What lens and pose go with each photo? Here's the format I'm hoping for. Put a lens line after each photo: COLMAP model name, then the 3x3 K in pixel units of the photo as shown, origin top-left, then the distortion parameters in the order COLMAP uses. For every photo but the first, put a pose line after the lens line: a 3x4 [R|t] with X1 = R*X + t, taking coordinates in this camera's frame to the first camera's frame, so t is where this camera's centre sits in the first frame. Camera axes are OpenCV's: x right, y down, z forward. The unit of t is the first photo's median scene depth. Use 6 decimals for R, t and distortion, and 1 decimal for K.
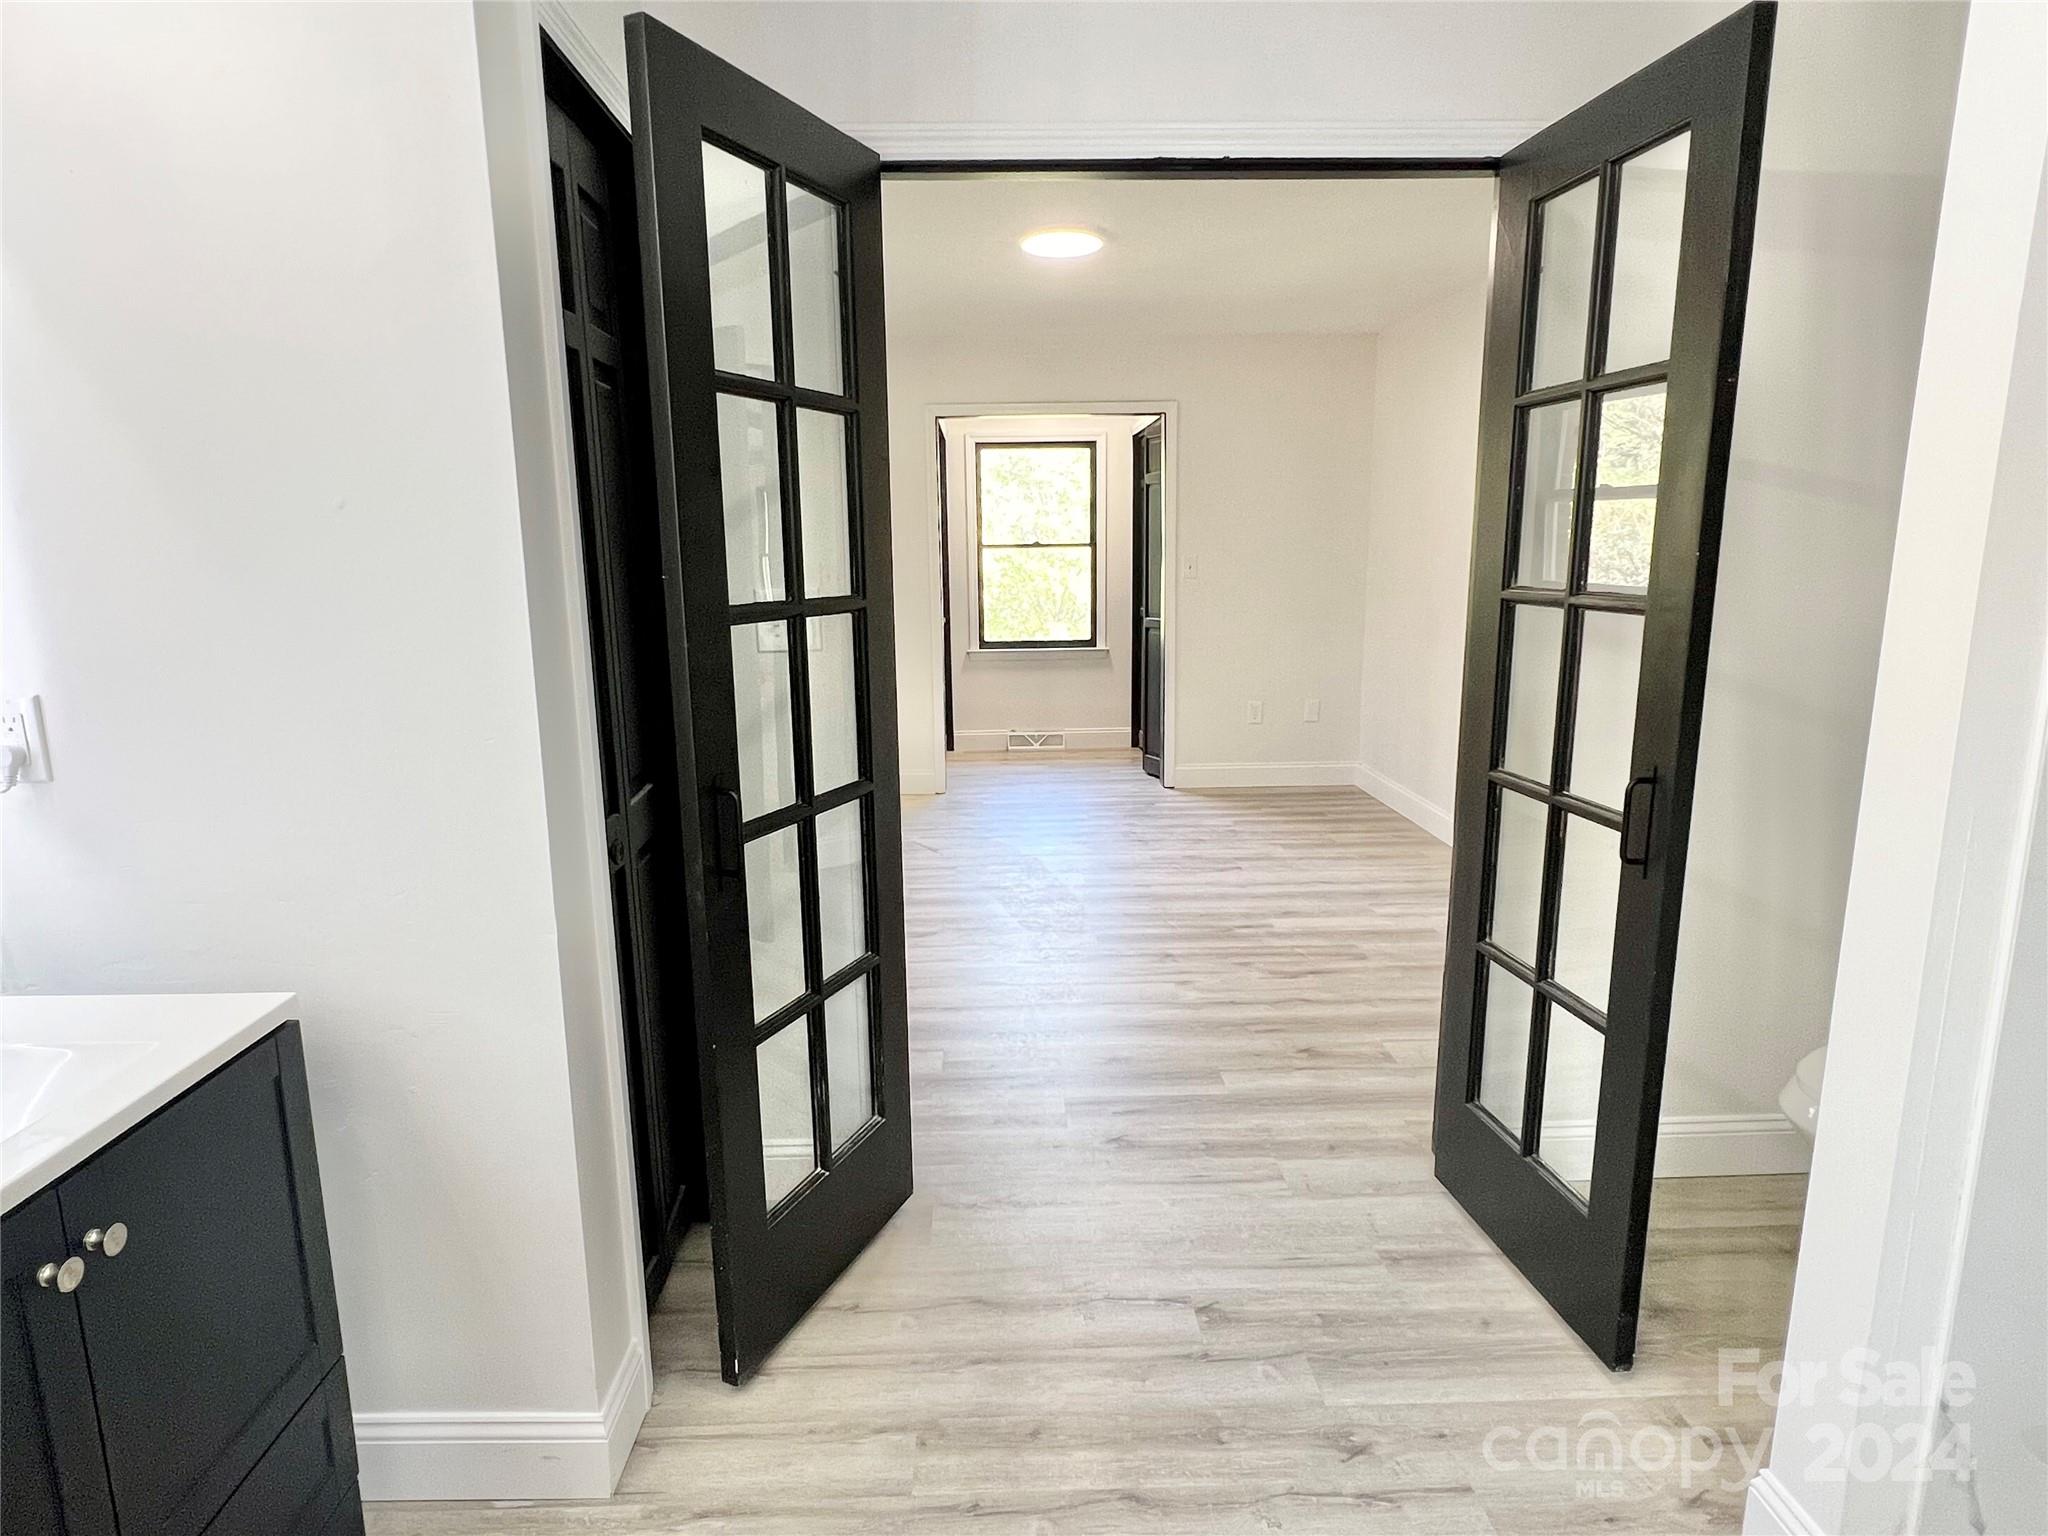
lens RADIAL K [[1132.2, 0, 1024.0], [0, 1132.2, 768.0], [0, 0, 1]] dist [0.004384, 0.001130]
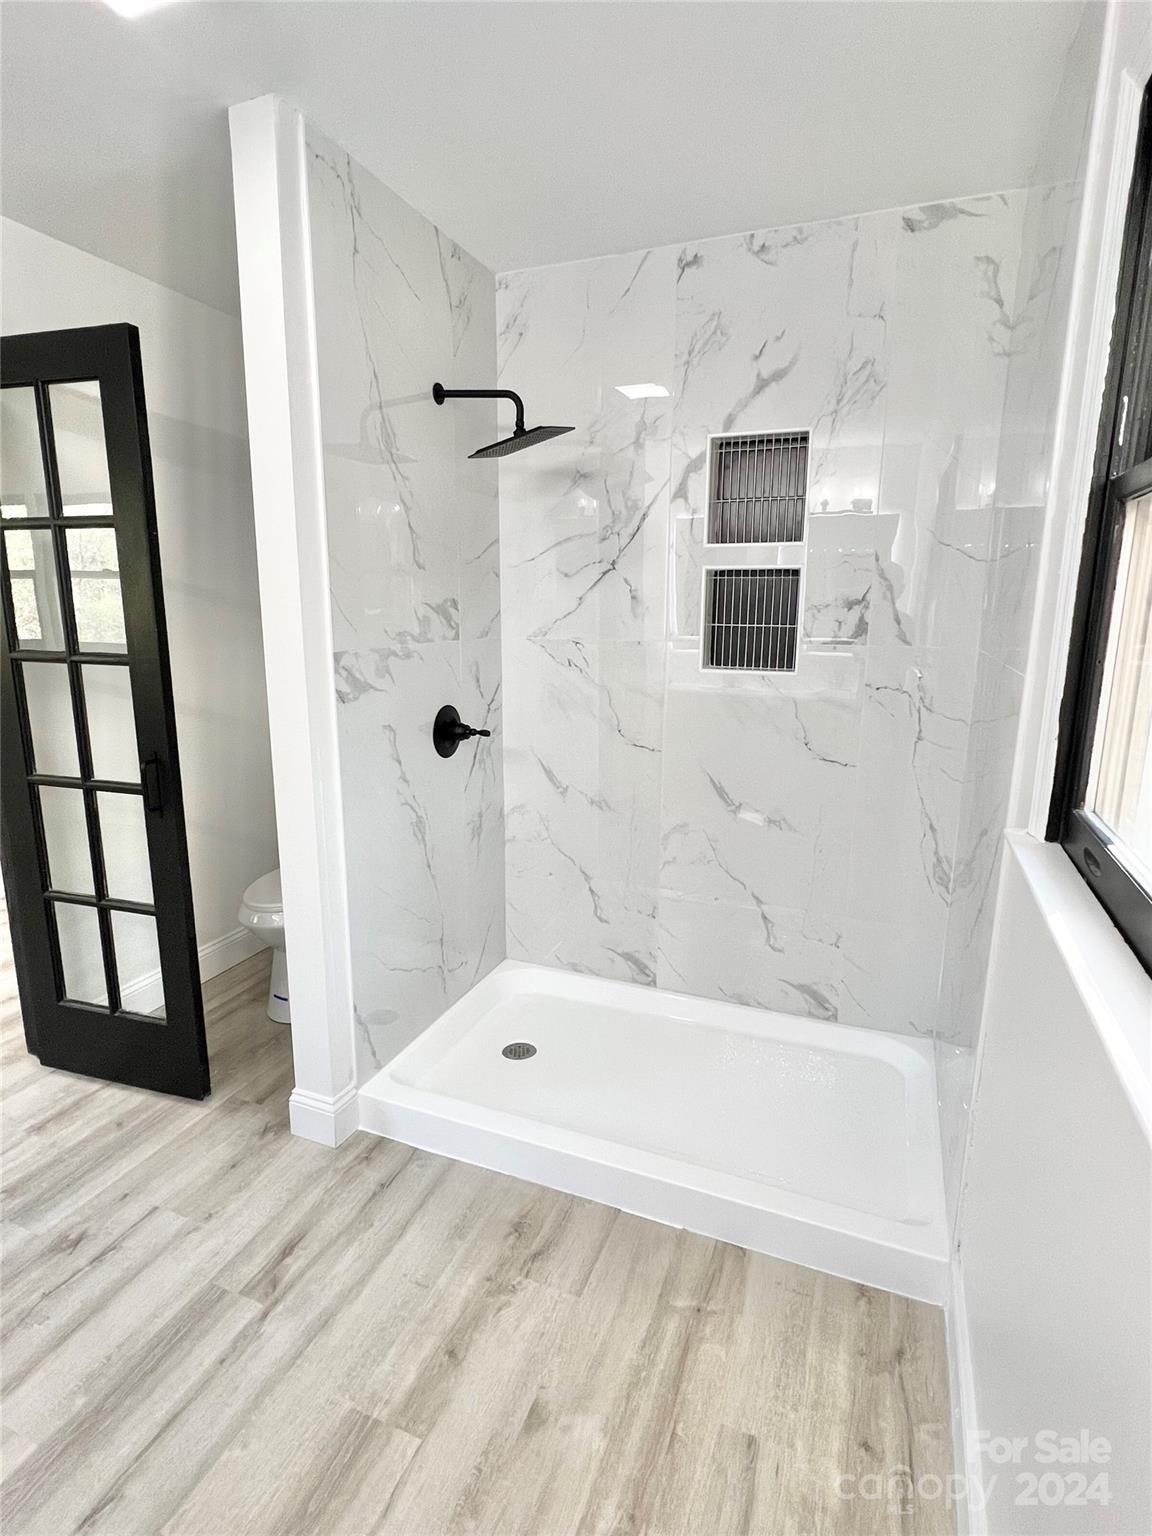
lens RADIAL K [[785.8, 0, 576.0], [0, 785.8, 768.0], [0, 0, 1]] dist [0.001563, 0.000306]
pose [[0.403416, -0.171720, 0.898759, -0.232384], [0.160832, 0.980248, 0.115099, -0.012069], [-0.900771, 0.098117, 0.423066, -0.067360]]
